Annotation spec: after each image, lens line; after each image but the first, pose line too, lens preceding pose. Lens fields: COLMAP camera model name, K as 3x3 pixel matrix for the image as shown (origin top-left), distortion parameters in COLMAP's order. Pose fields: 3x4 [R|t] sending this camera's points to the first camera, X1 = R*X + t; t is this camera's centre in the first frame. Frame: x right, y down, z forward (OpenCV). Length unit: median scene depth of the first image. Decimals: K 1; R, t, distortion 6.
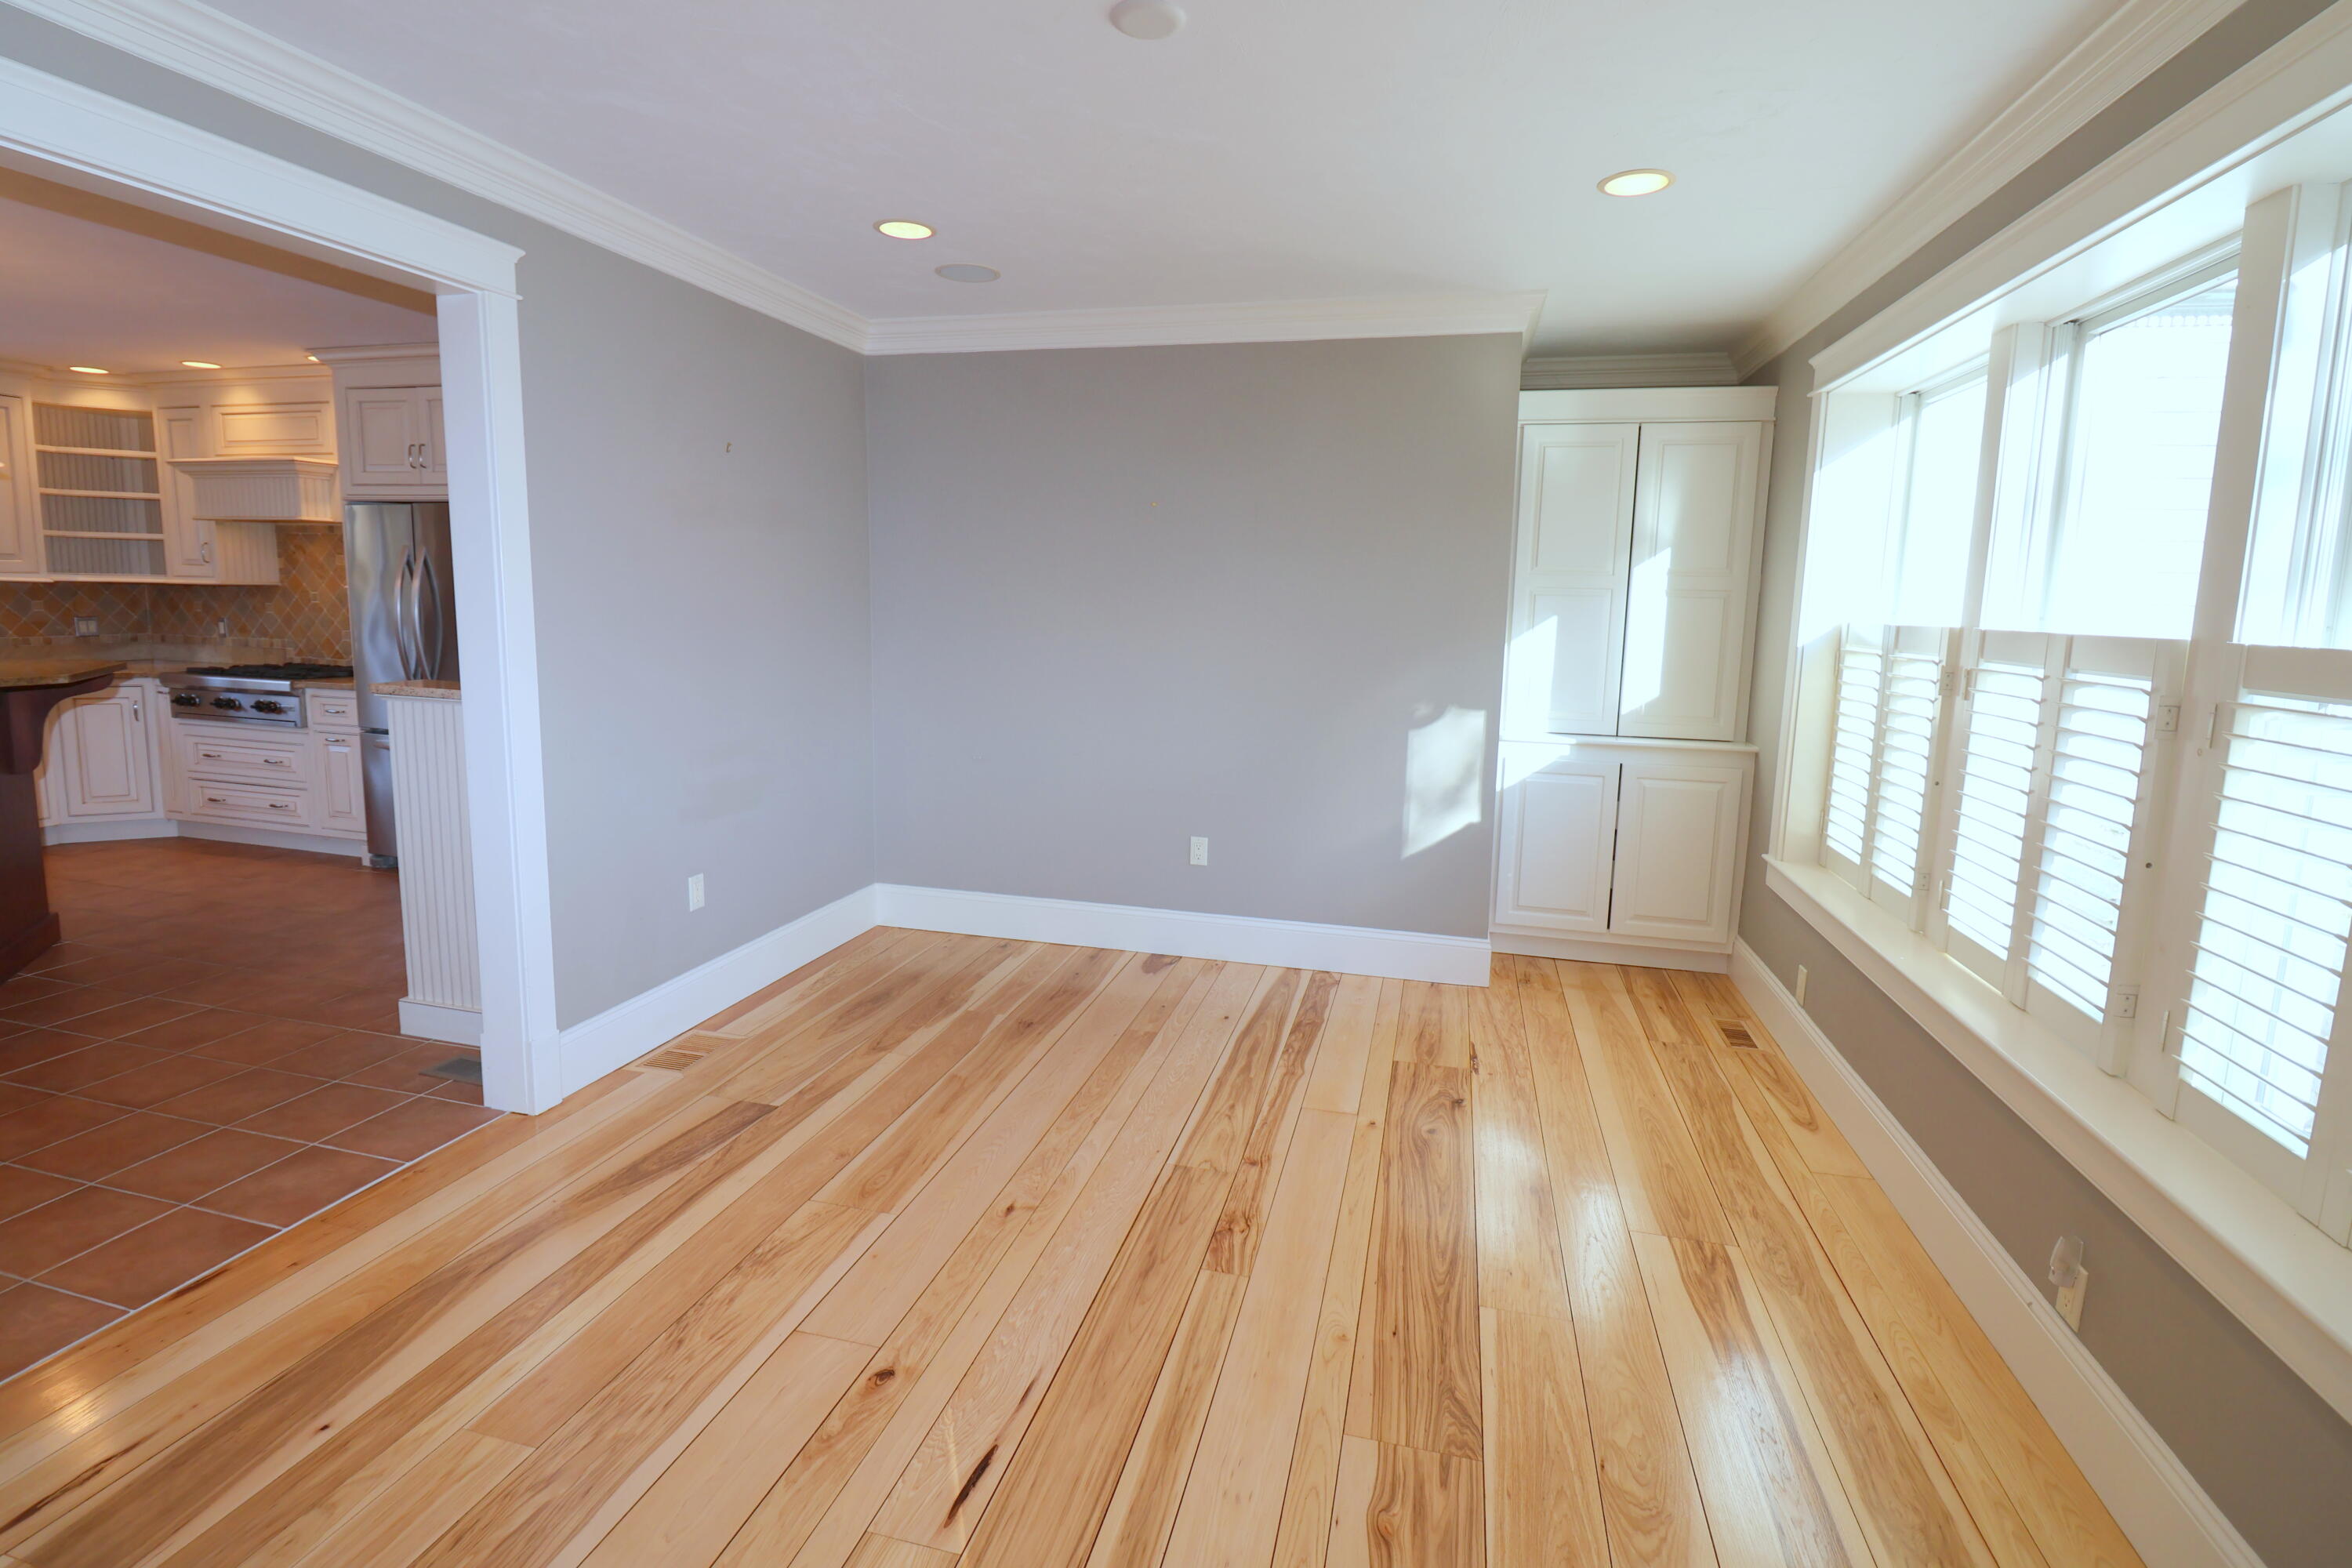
lens RADIAL K [[1025.9, 0, 1144.1], [0, 1025.9, 741.0], [0, 0, 1]] dist [-0.029774, -0.000298]
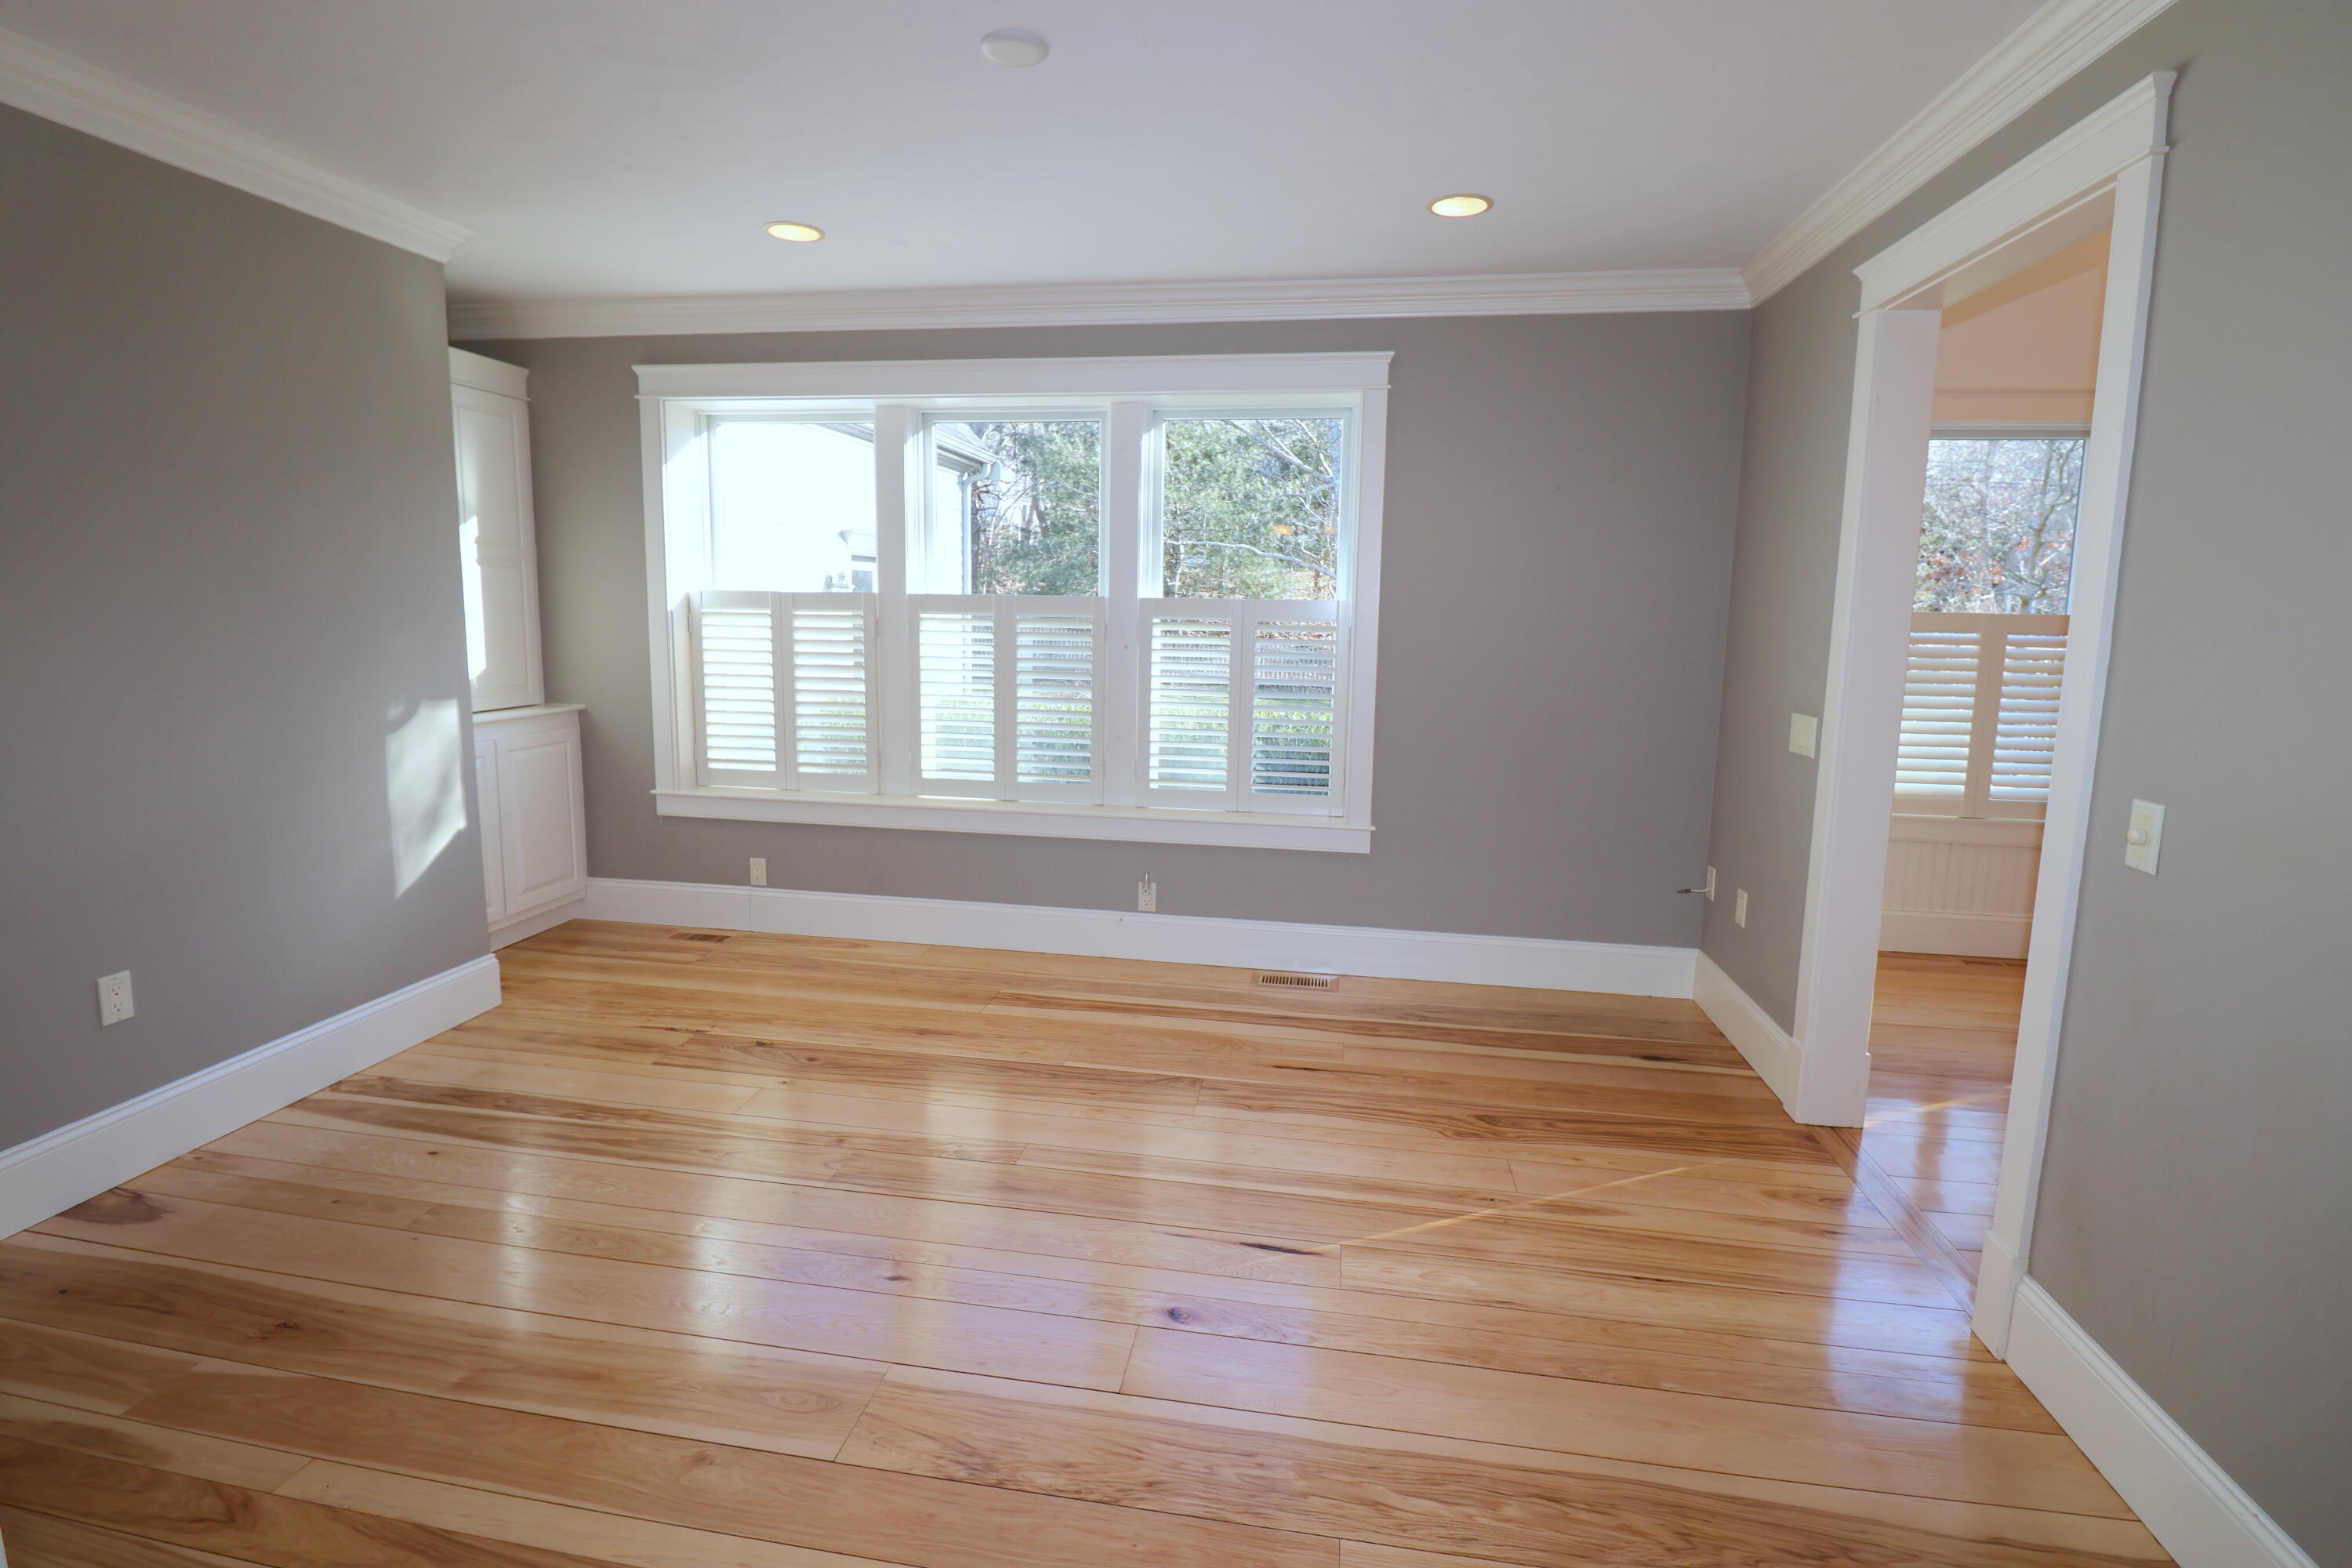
lens RADIAL K [[1025.9, 0, 1144.1], [0, 1025.9, 741.0], [0, 0, 1]] dist [-0.029774, -0.000298]
pose [[-0.021438, -0.160924, 0.986734, -0.515457], [0.123040, 0.979033, 0.162342, -0.061330], [-0.992170, 0.124888, -0.001188, 0.405486]]
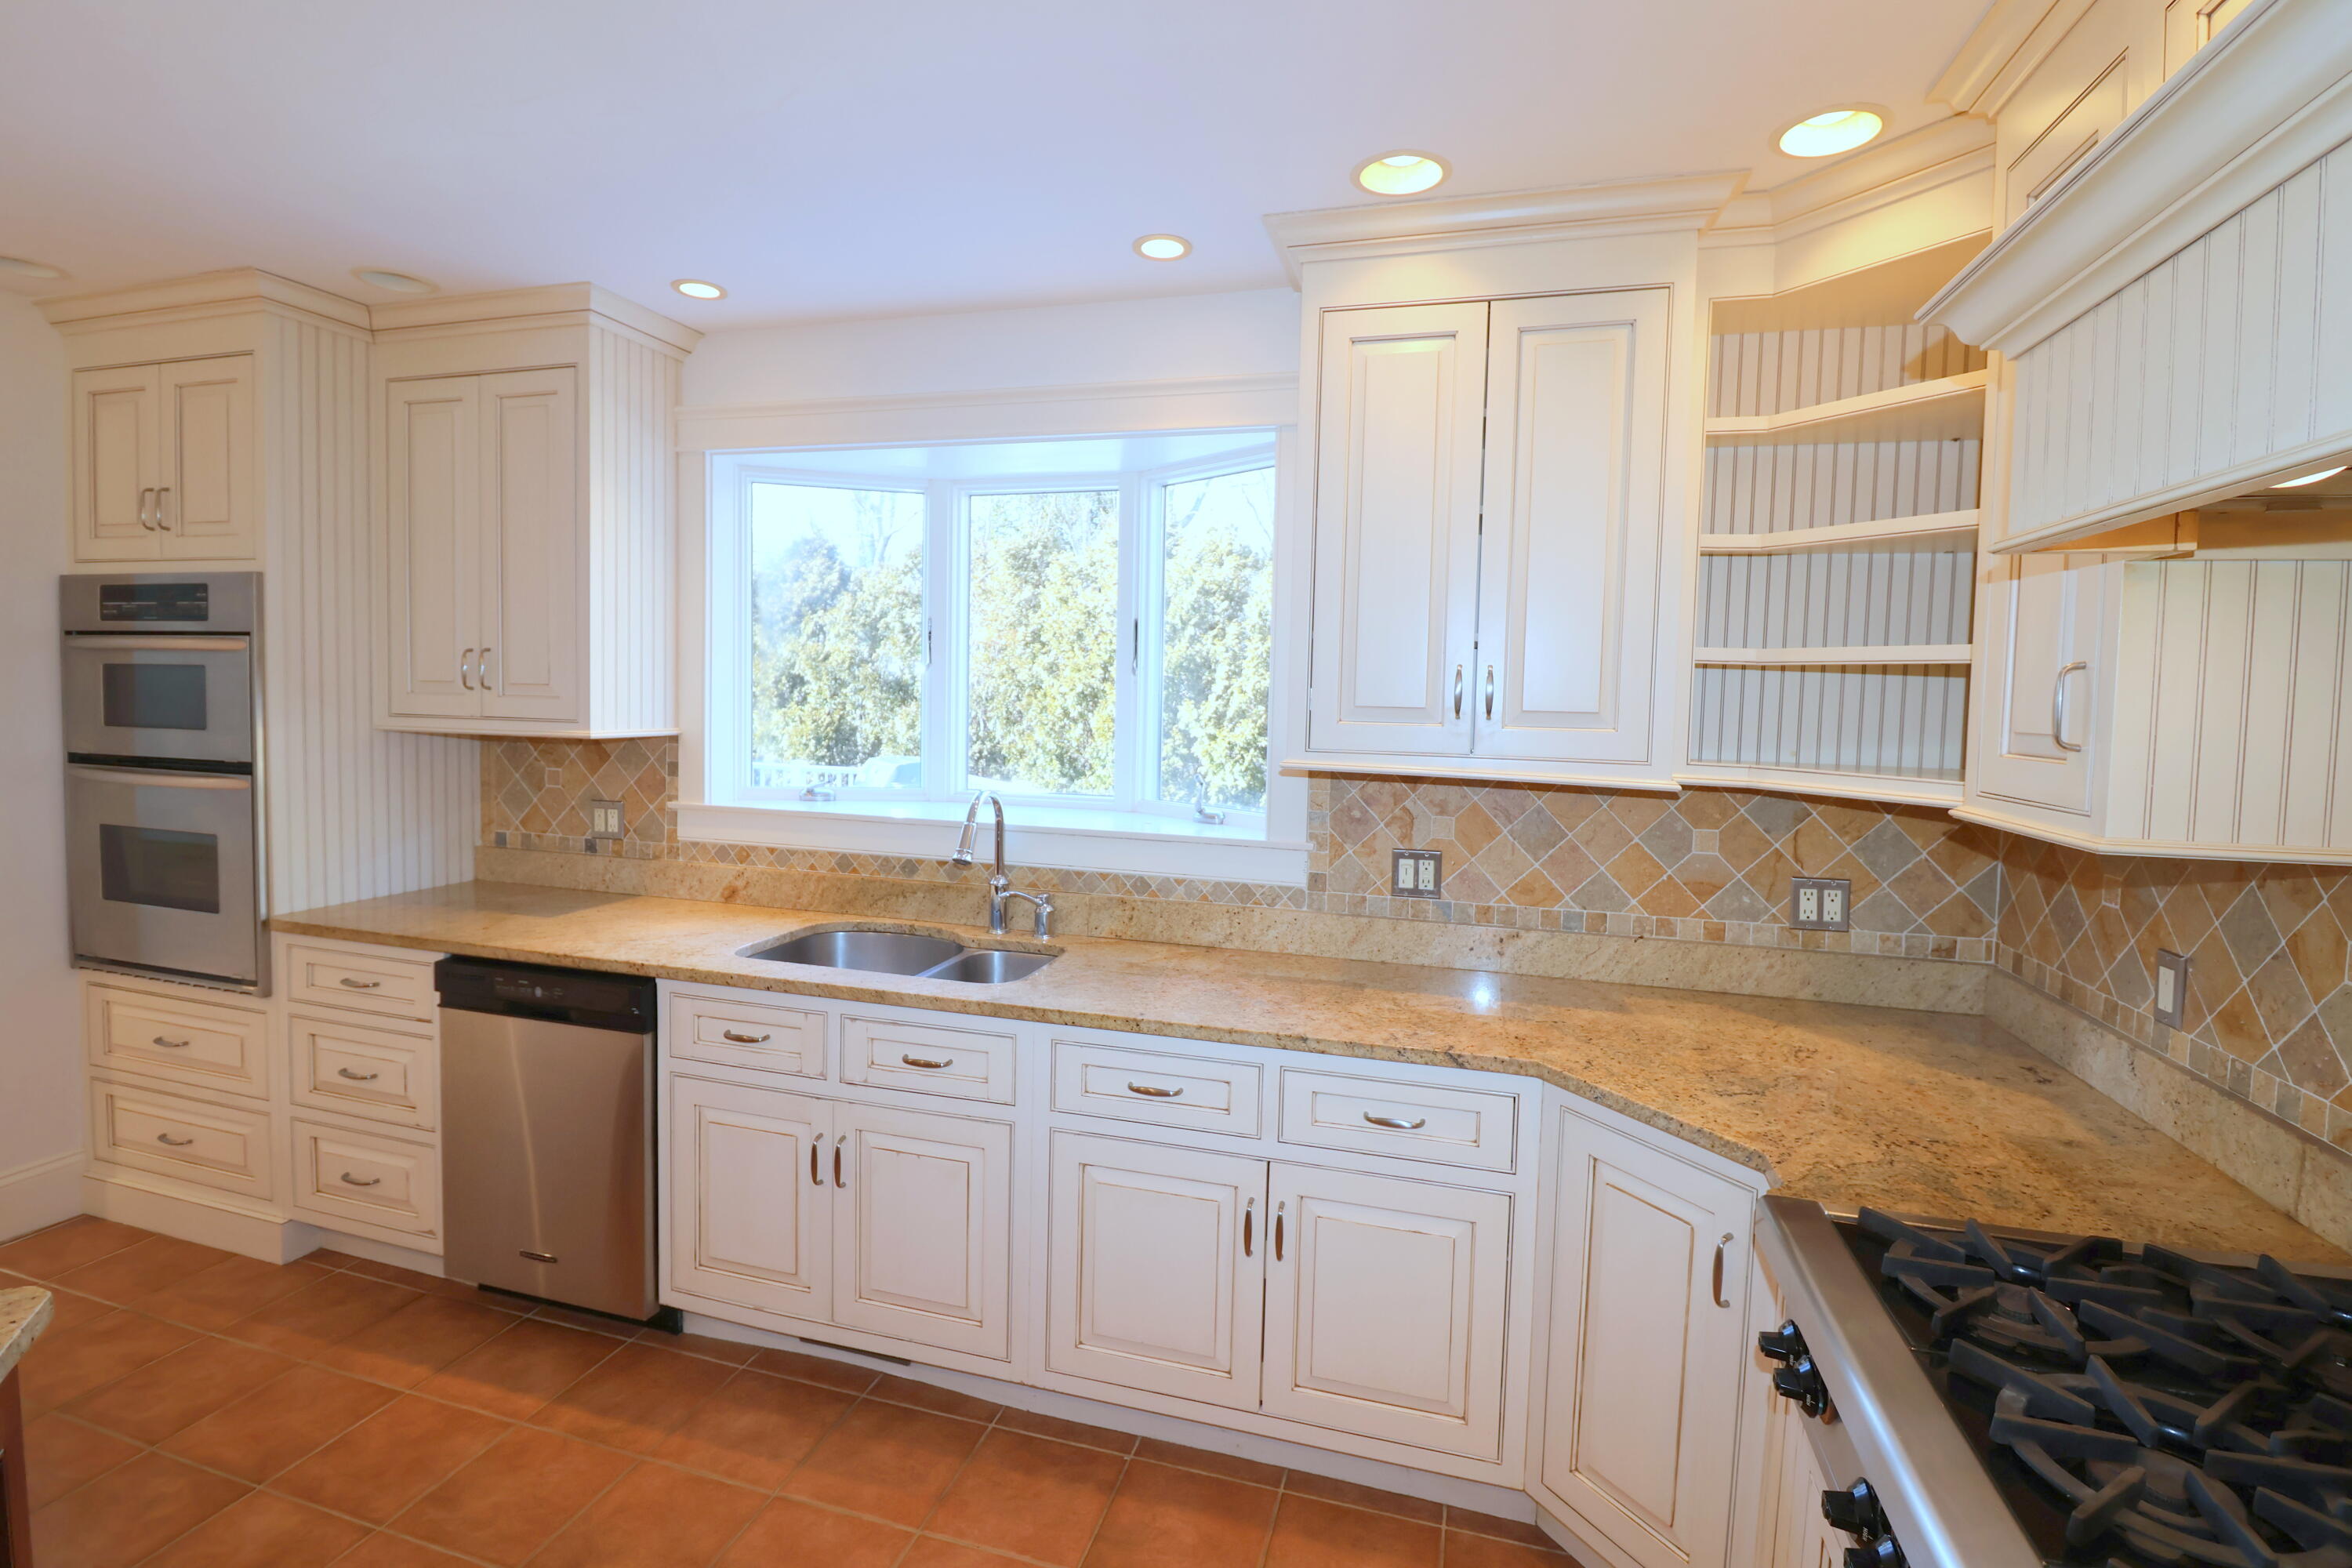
lens RADIAL K [[1093.3, 0, 1174.6], [0, 1093.3, 750.7], [0, 0, 1]] dist [0.001627, -0.012720]
pose [[-0.060491, 0.025619, -0.997840, -0.999263], [-0.163117, 0.985978, 0.035203, -0.226548], [0.984751, 0.164894, -0.055464, 1.195875]]
